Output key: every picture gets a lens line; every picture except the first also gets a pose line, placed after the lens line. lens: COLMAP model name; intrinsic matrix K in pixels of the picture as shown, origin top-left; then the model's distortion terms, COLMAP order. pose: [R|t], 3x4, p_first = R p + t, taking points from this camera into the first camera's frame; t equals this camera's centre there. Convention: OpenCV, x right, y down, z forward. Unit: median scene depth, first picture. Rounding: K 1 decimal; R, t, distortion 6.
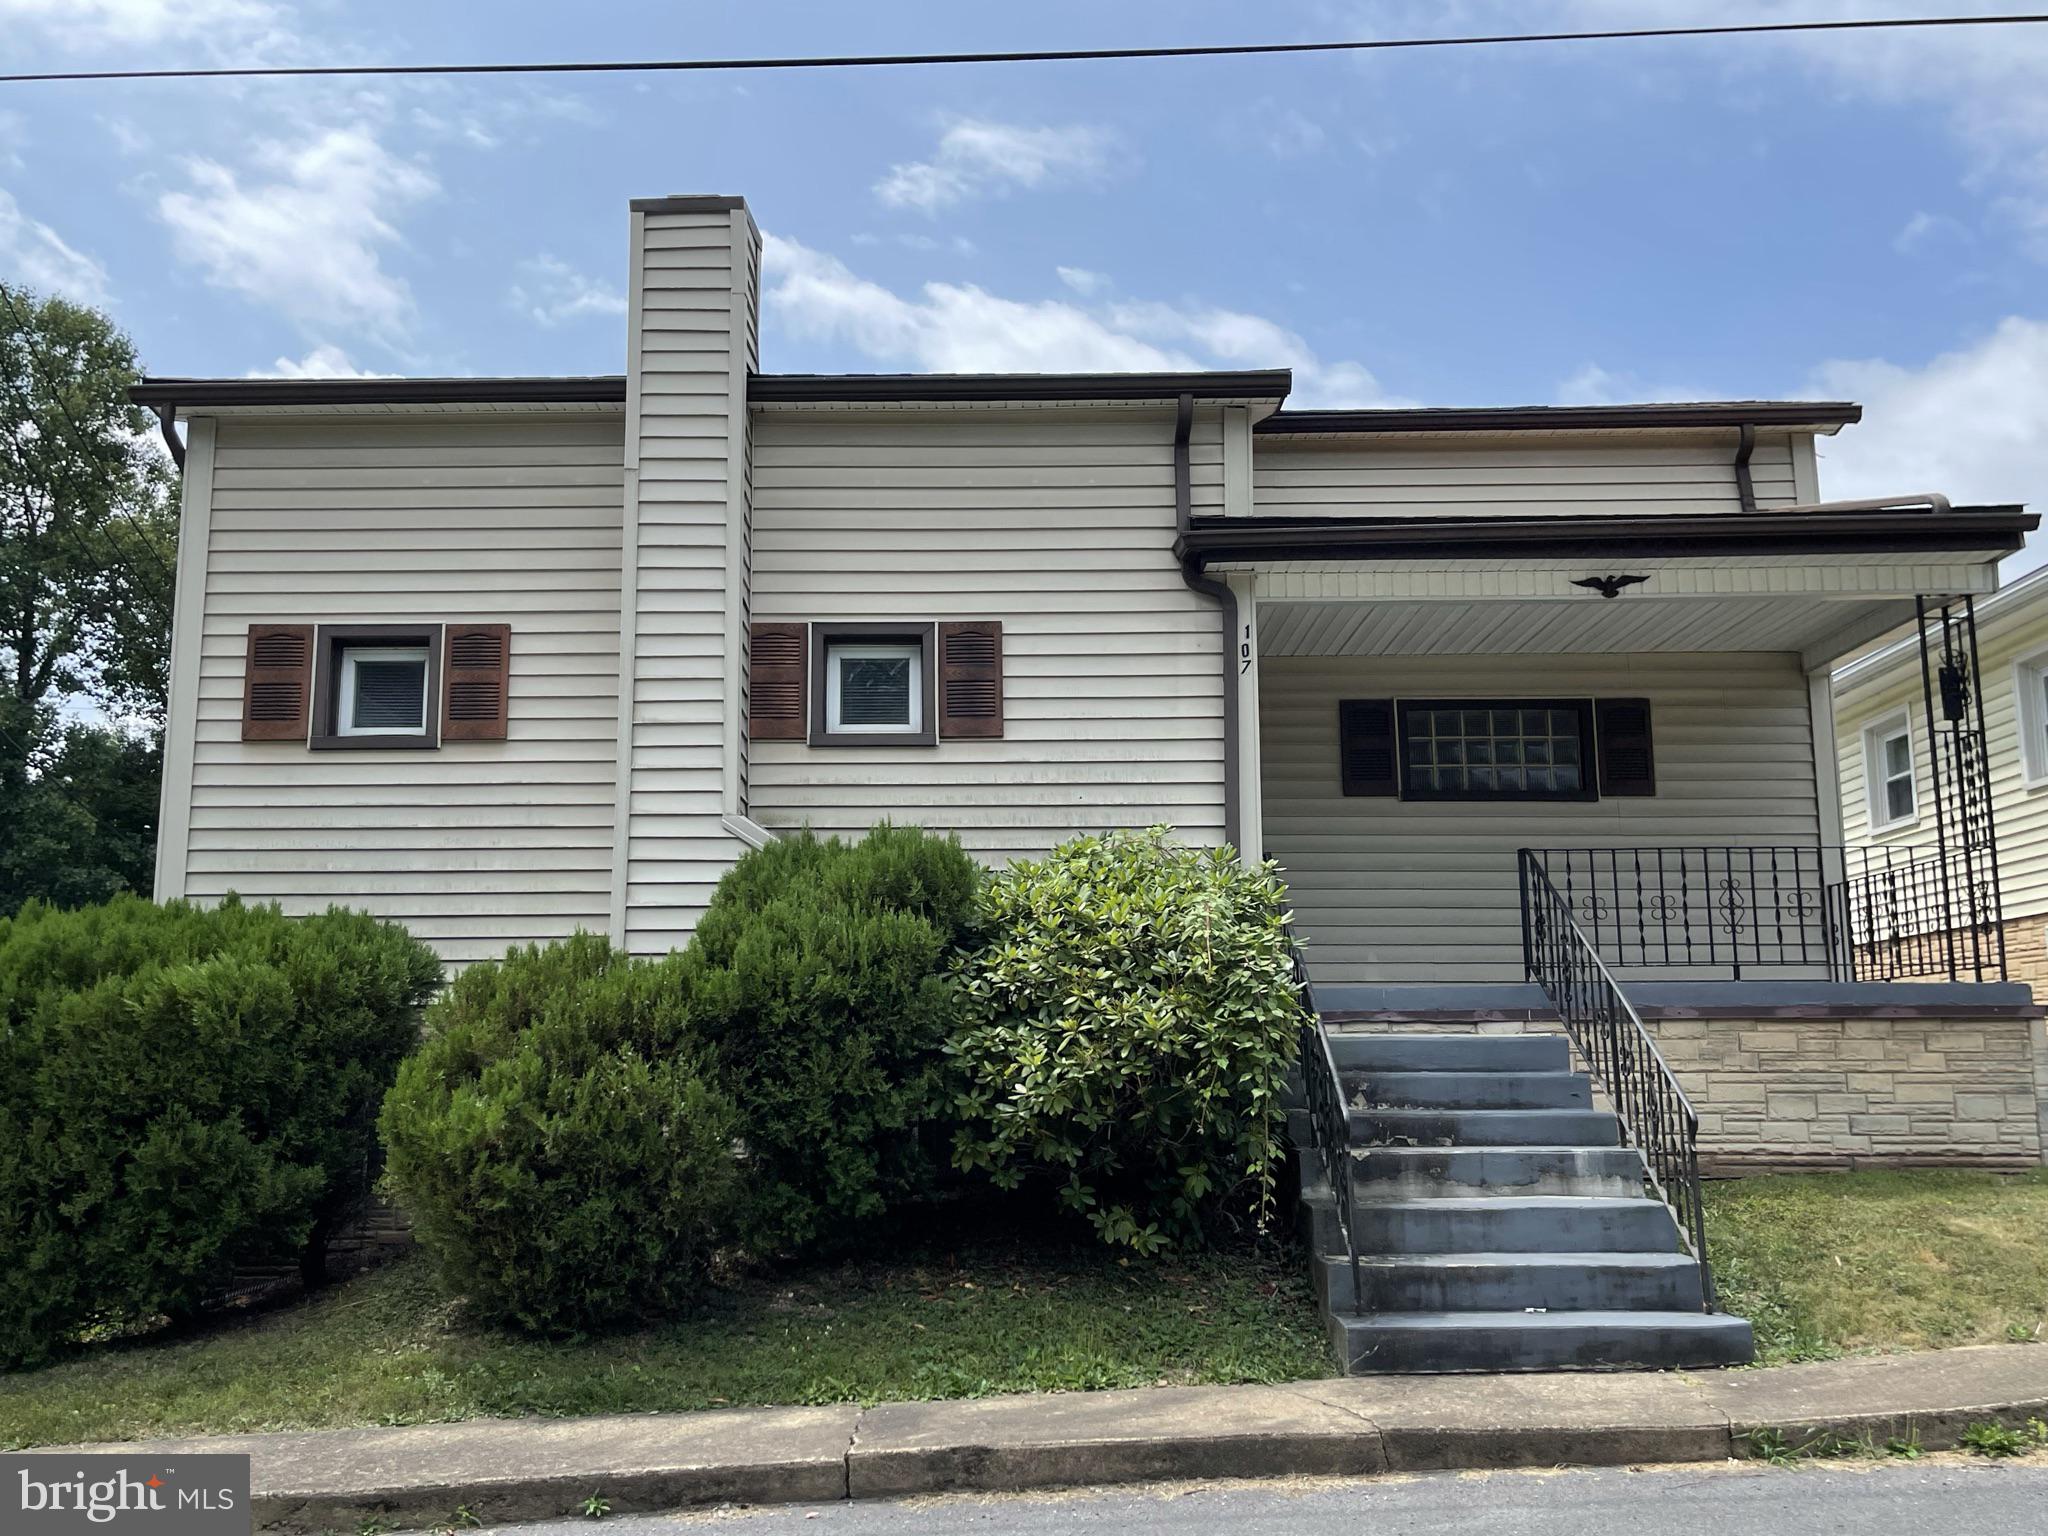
lens RADIAL K [[1771.8, 0, 1024.0], [0, 1771.8, 768.0], [0, 0, 1]] dist [0.042503, -0.001327]
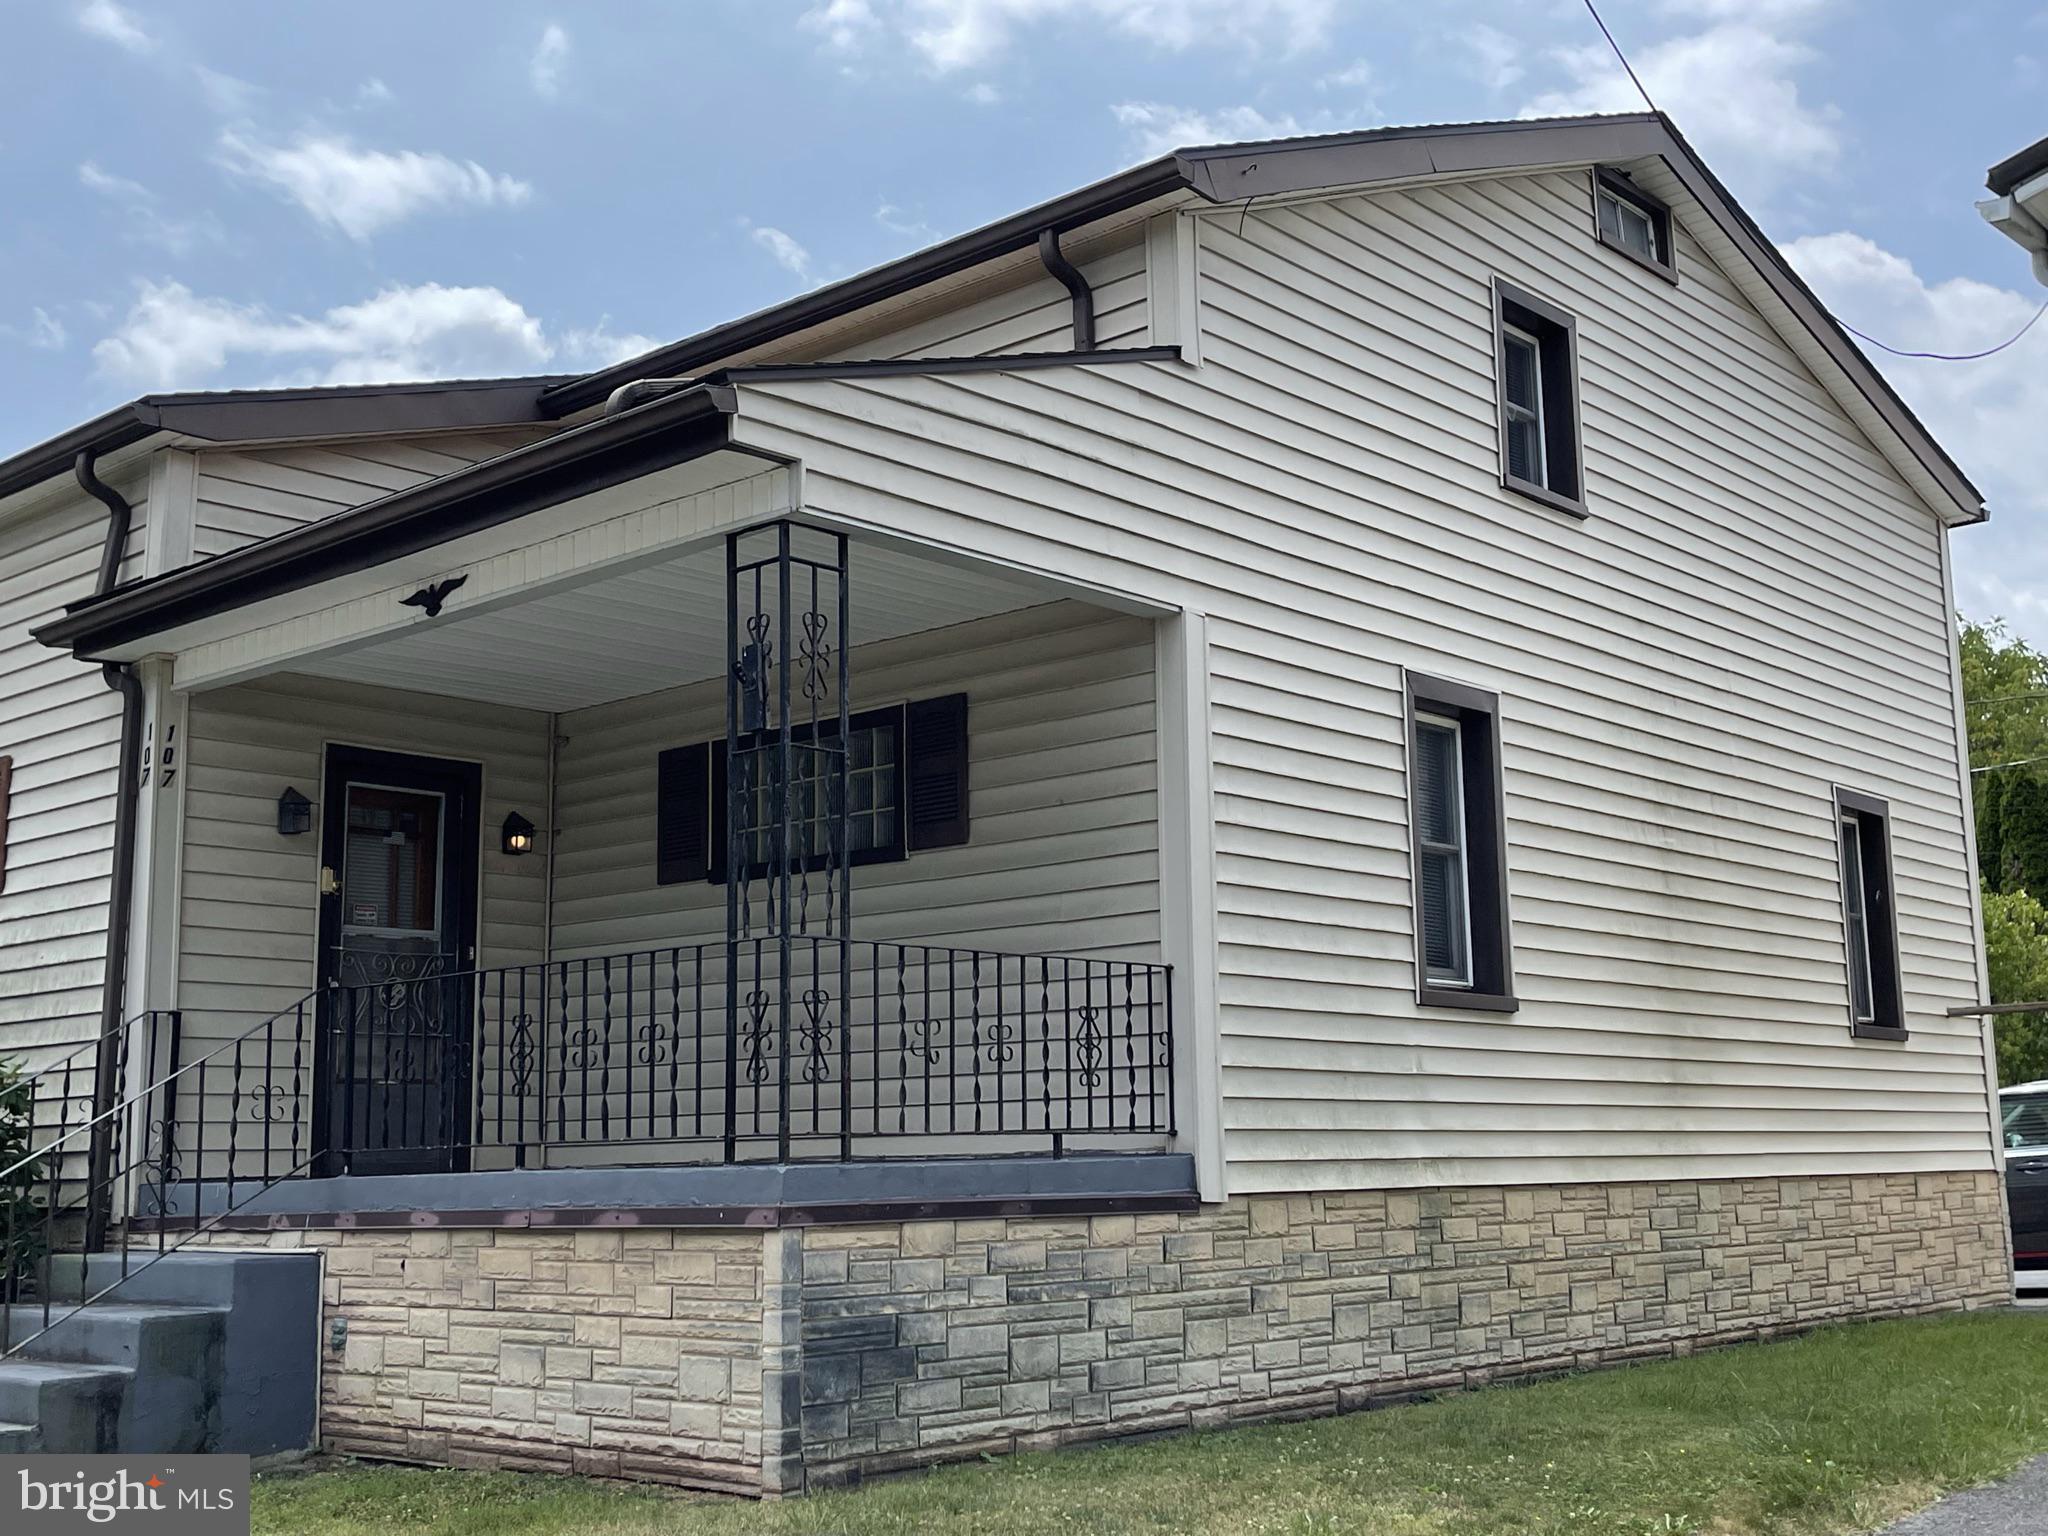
lens RADIAL K [[2287.8, 0, 1024.0], [0, 2287.8, 768.0], [0, 0, 1]] dist [0.245475, -0.812238]
pose [[0.745919, -0.115994, -0.655858, 1.144136], [0.122899, 0.991779, -0.035630, 0.025517], [0.654599, -0.054028, 0.754043, 0.486773]]
